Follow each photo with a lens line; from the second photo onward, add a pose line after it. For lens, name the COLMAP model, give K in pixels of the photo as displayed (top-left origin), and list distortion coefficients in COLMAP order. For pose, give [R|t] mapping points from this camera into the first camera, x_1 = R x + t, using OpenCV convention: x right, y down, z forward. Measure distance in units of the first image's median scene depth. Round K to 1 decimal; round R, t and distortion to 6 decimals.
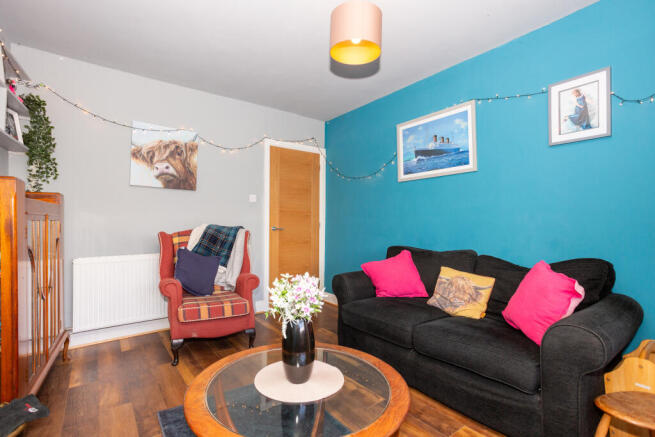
lens RADIAL K [[323.6, 0, 324.9], [0, 323.6, 220.1], [0, 0, 1]] dist [-0.038848, 0.028043]
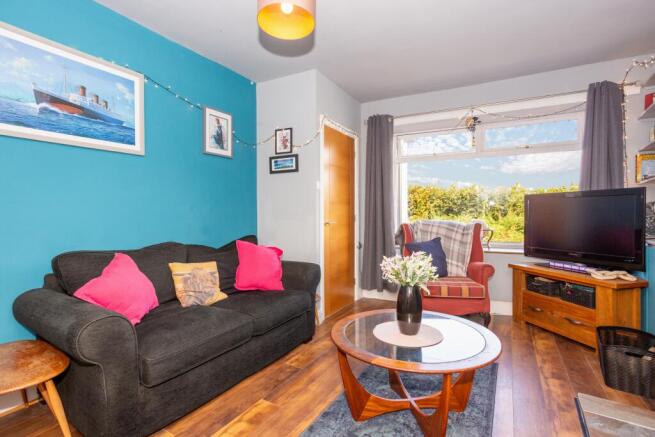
lens RADIAL K [[323.6, 0, 324.9], [0, 323.6, 220.1], [0, 0, 1]] dist [-0.038848, 0.028043]
pose [[-0.412593, -0.017221, 0.910753, -0.558380], [-0.002100, 0.999837, 0.017954, 0.009780], [-0.910913, 0.005495, -0.412562, 0.914892]]
